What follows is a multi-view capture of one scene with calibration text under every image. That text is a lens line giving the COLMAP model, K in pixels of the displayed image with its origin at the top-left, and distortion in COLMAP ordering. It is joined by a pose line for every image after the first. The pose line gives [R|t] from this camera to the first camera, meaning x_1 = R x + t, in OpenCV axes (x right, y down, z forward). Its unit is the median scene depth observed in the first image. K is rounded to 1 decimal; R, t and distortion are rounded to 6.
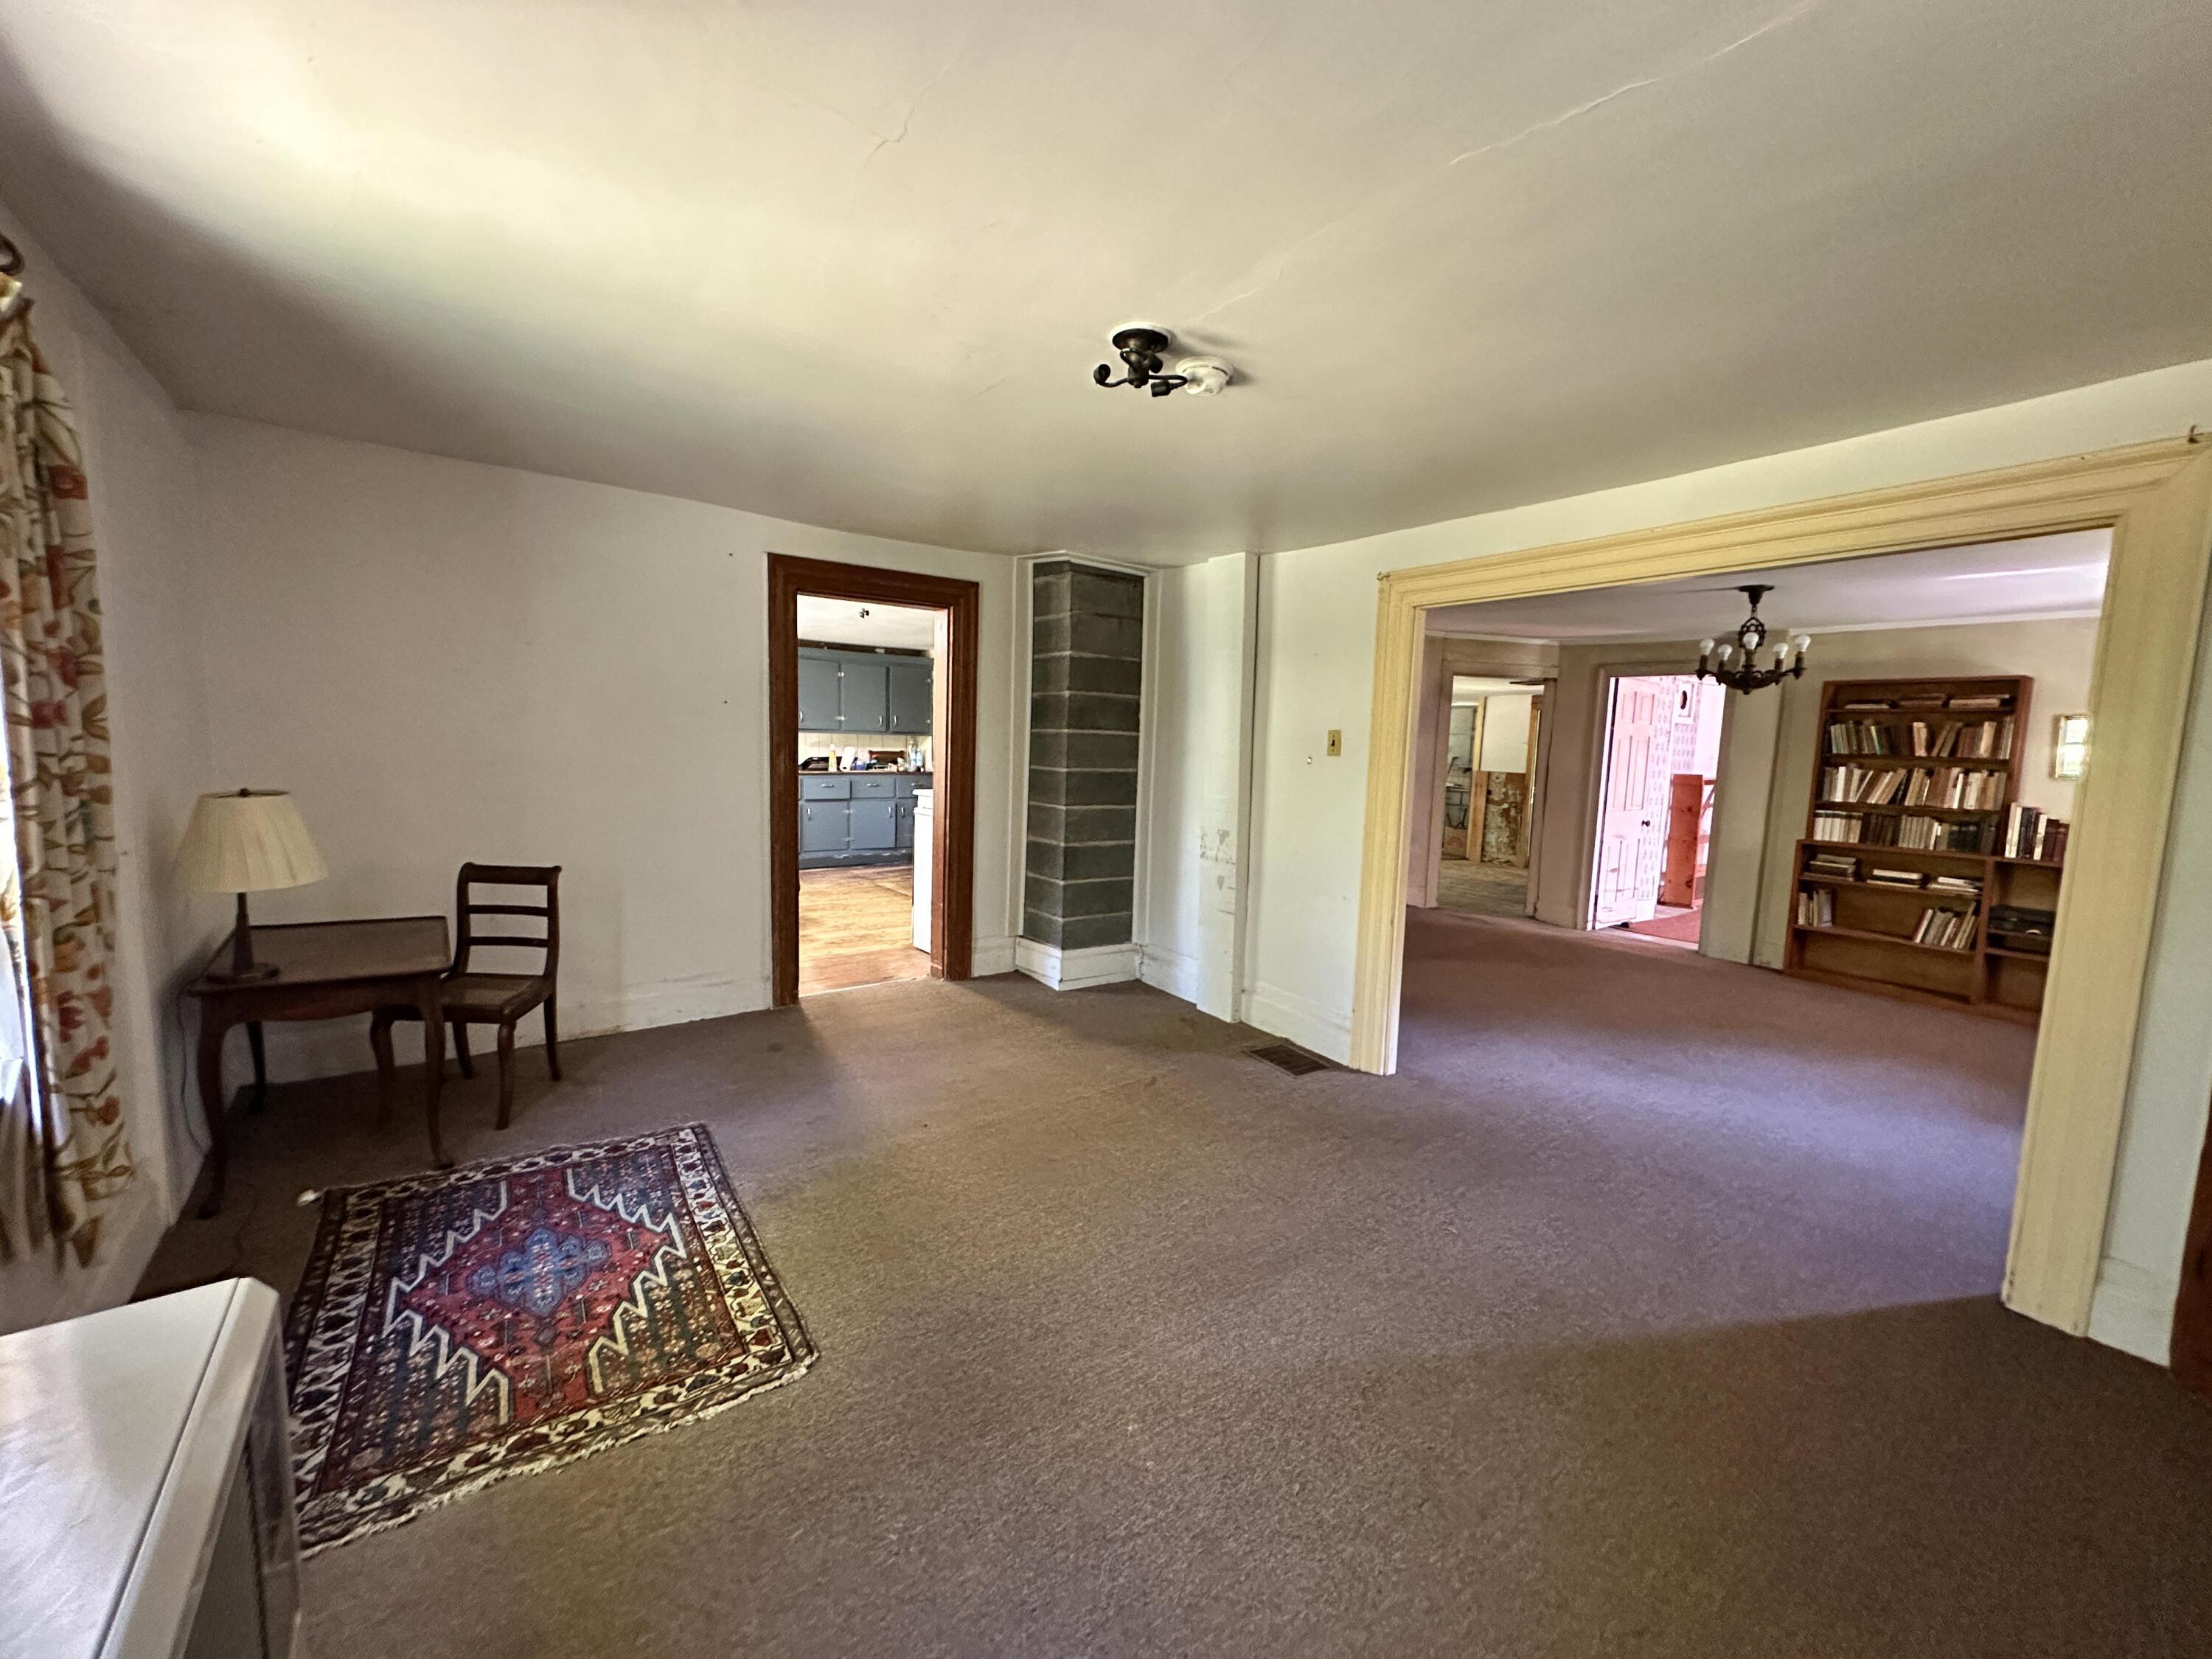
lens RADIAL K [[878.5, 0, 1113.9], [0, 878.5, 831.5], [0, 0, 1]] dist [0.004686, 0.001582]
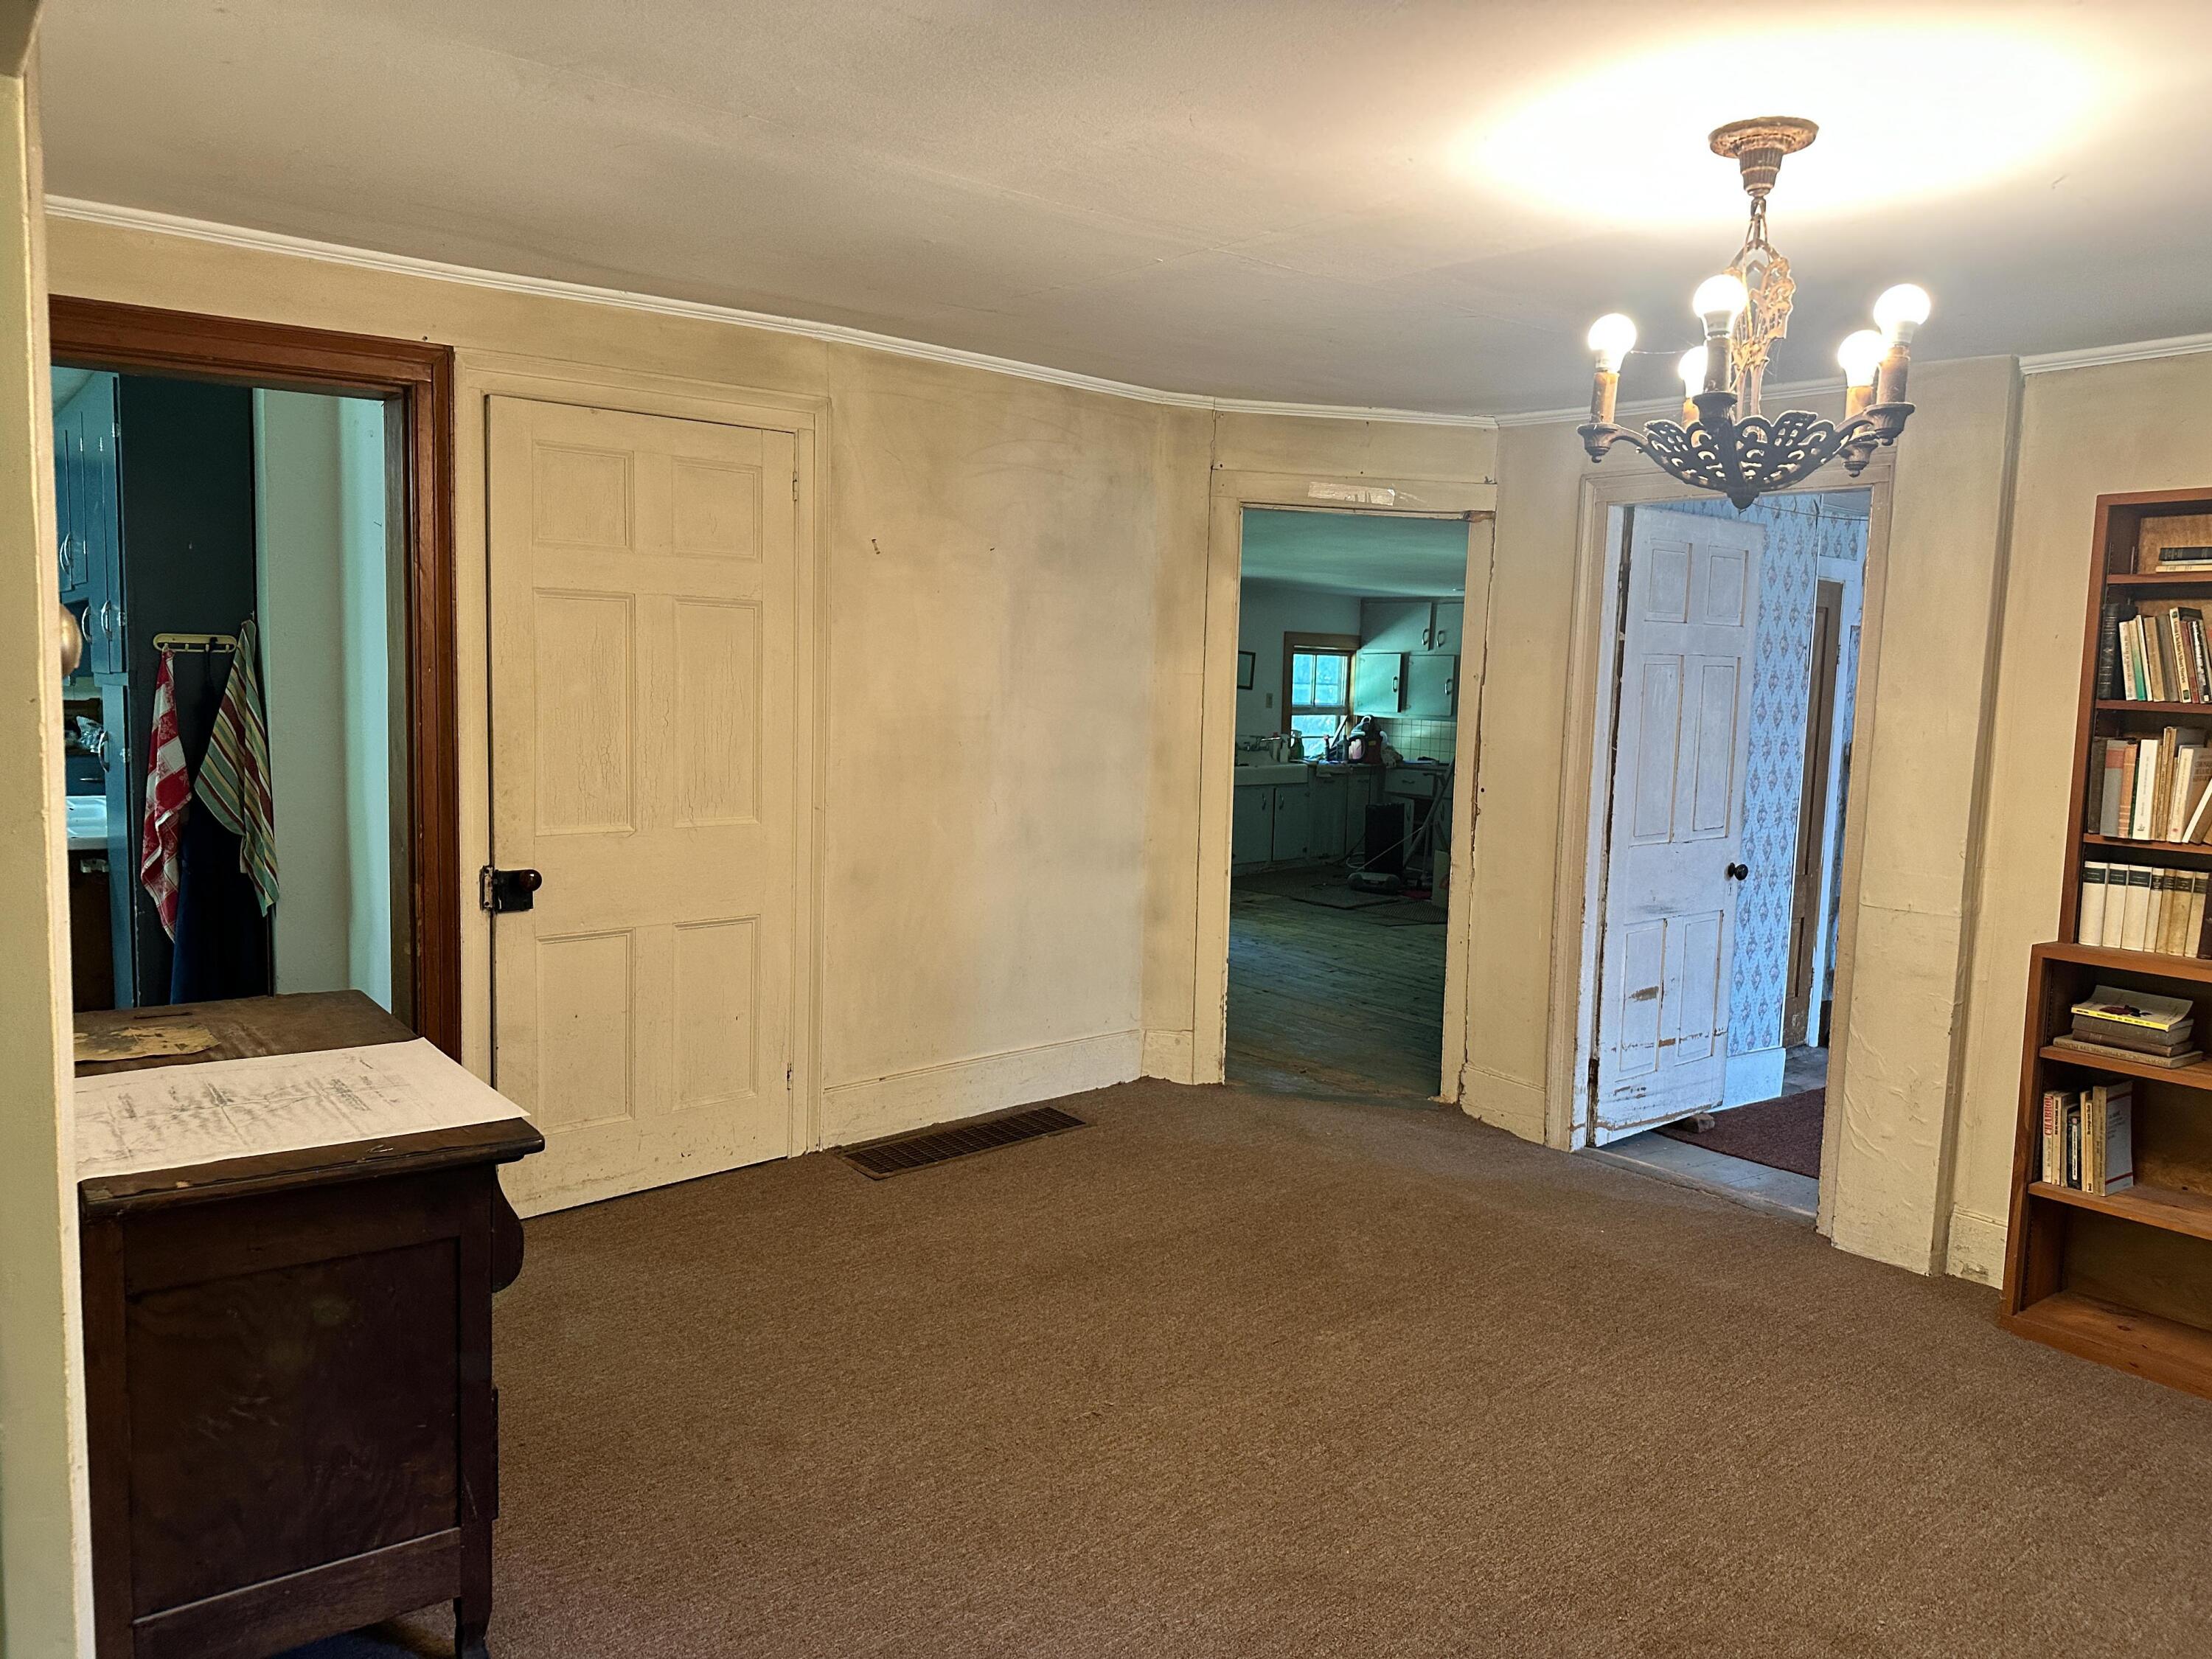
lens RADIAL K [[1538.1, 0, 1111.8], [0, 1538.1, 829.8], [0, 0, 1]] dist [0.043102, -0.041026]
pose [[0.999513, -0.010008, 0.029549, 0.446423], [0.010015, 0.999950, -0.000097, -0.046781], [-0.029546, 0.000392, 0.999563, 0.447595]]
